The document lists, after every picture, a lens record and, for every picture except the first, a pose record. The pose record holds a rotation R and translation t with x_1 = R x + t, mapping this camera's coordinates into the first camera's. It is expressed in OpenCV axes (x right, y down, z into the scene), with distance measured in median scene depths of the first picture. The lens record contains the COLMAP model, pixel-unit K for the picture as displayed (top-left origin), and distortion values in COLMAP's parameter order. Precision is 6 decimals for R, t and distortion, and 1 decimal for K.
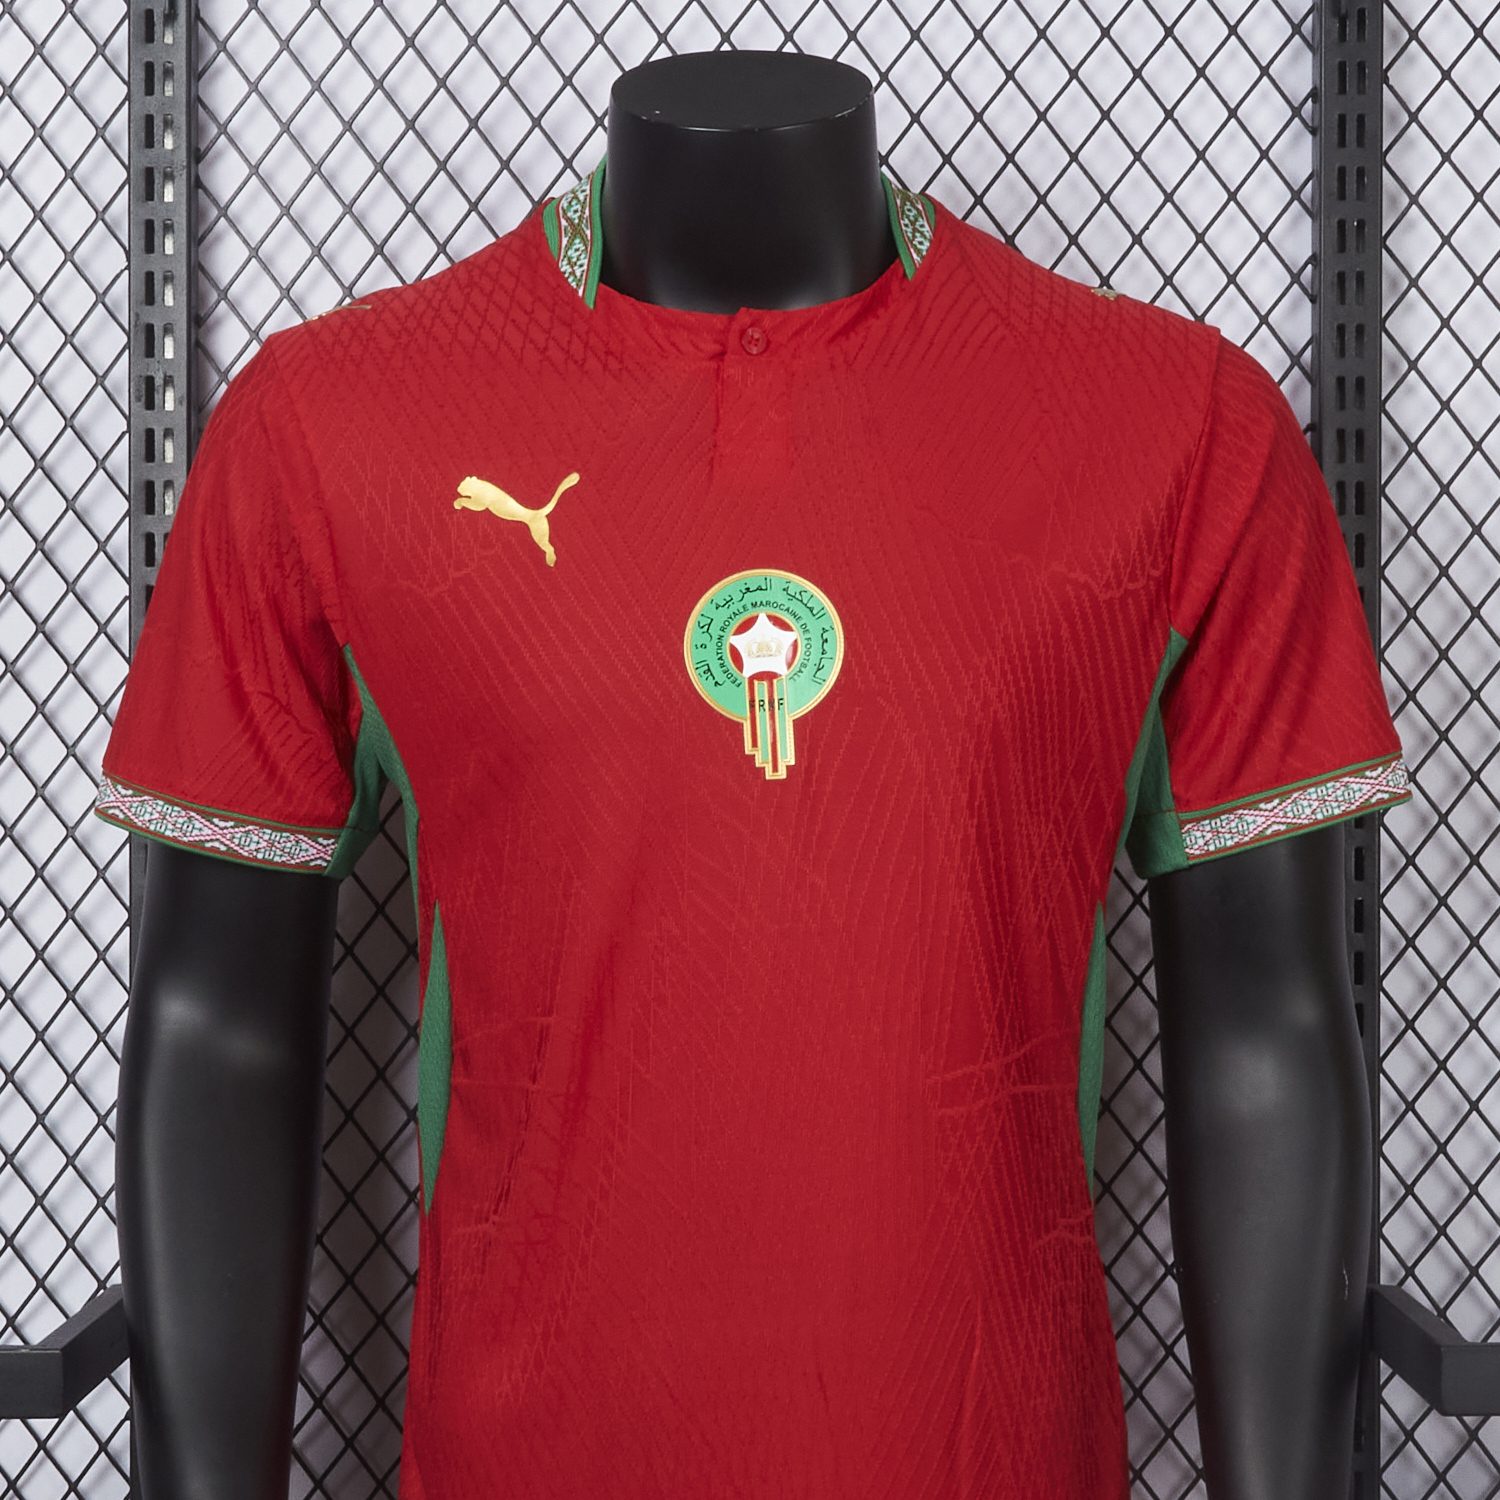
lens RADIAL K [[2901.5, 0, 750.0], [0, 2901.5, 750.0], [0, 0, 1]] dist [0.009937, -0.264650]
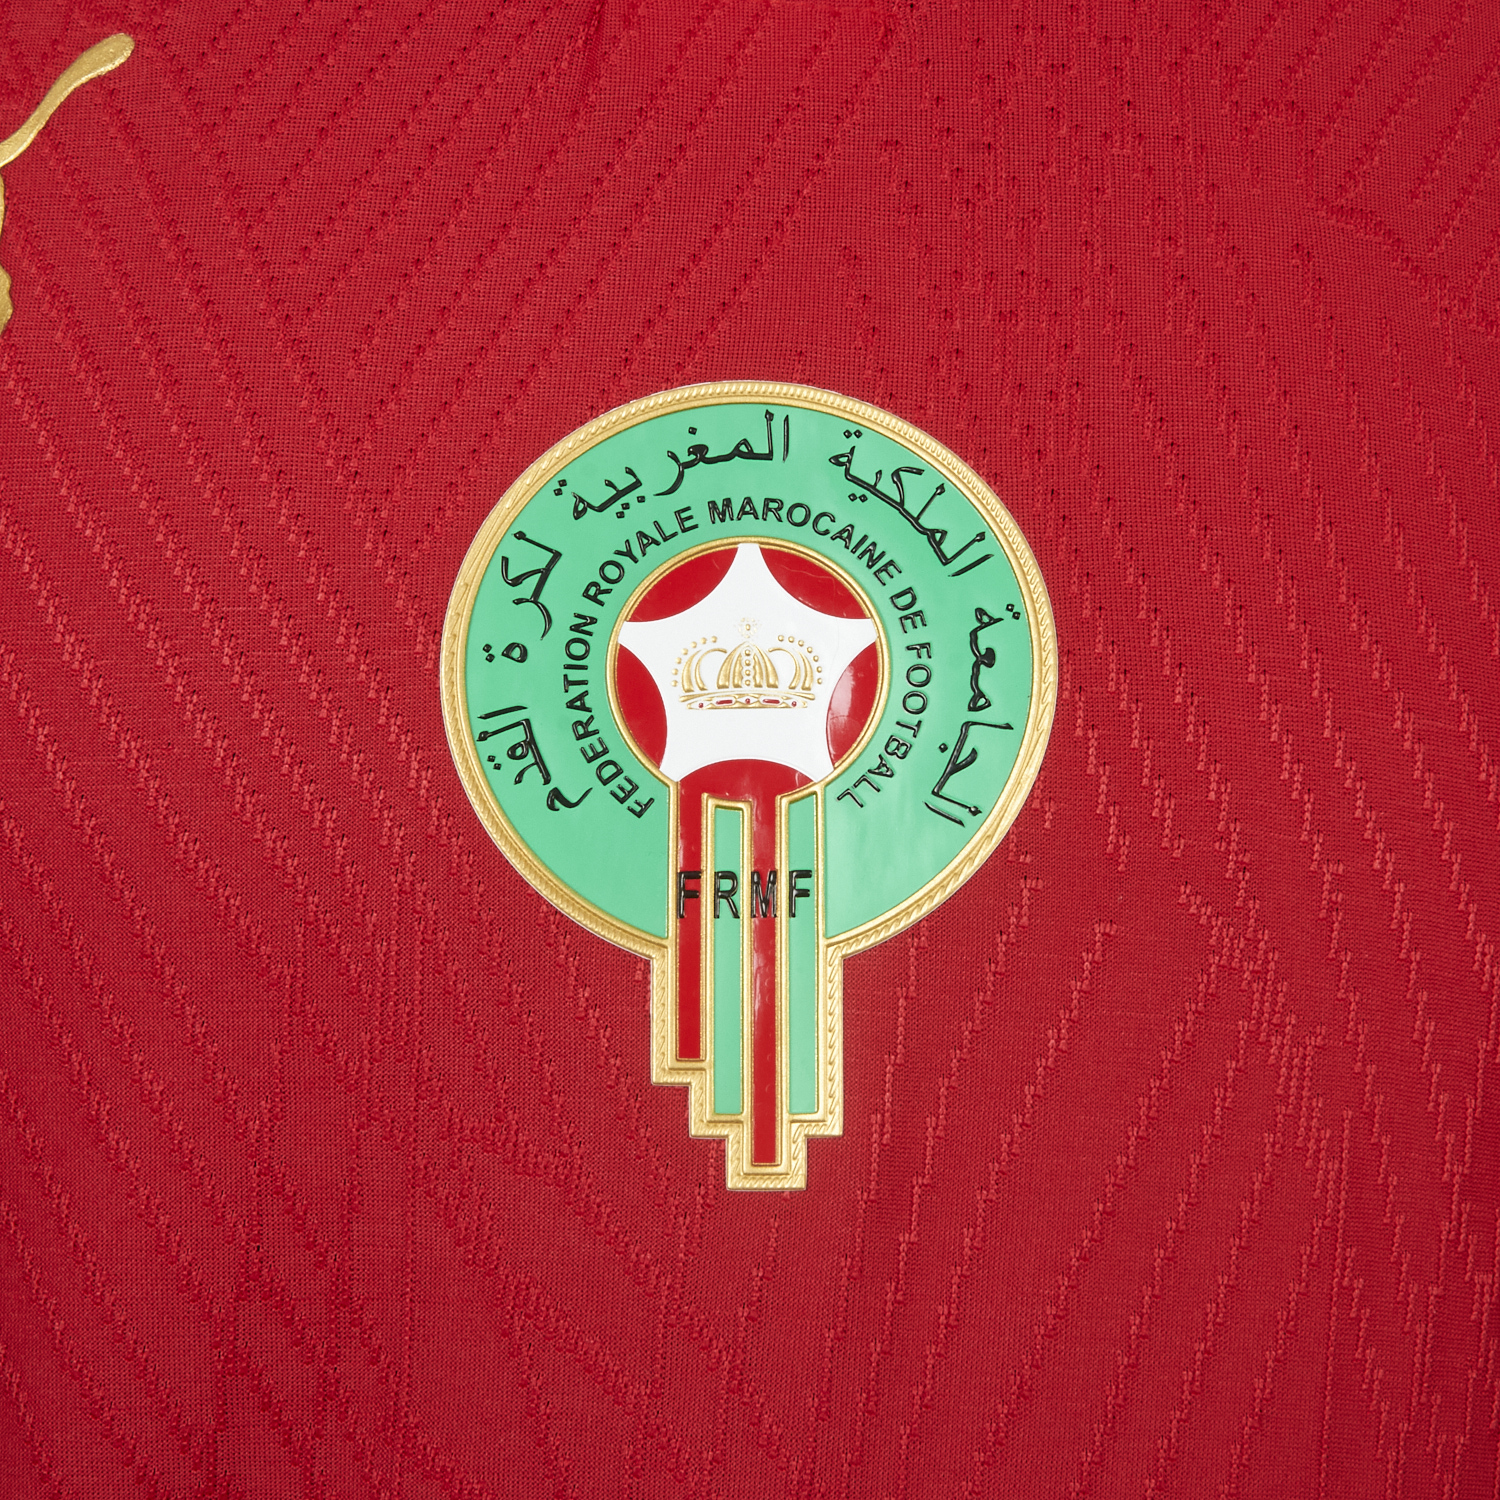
lens RADIAL K [[2739.9, 0, 750.0], [0, 2739.9, 750.0], [0, 0, 1]] dist [0.012505, -0.059476]
pose [[0.998342, 0.057294, 0.005528, 0.004073], [-0.057004, 0.997440, -0.043176, -0.017671], [-0.007987, 0.042789, 0.999052, 0.754955]]
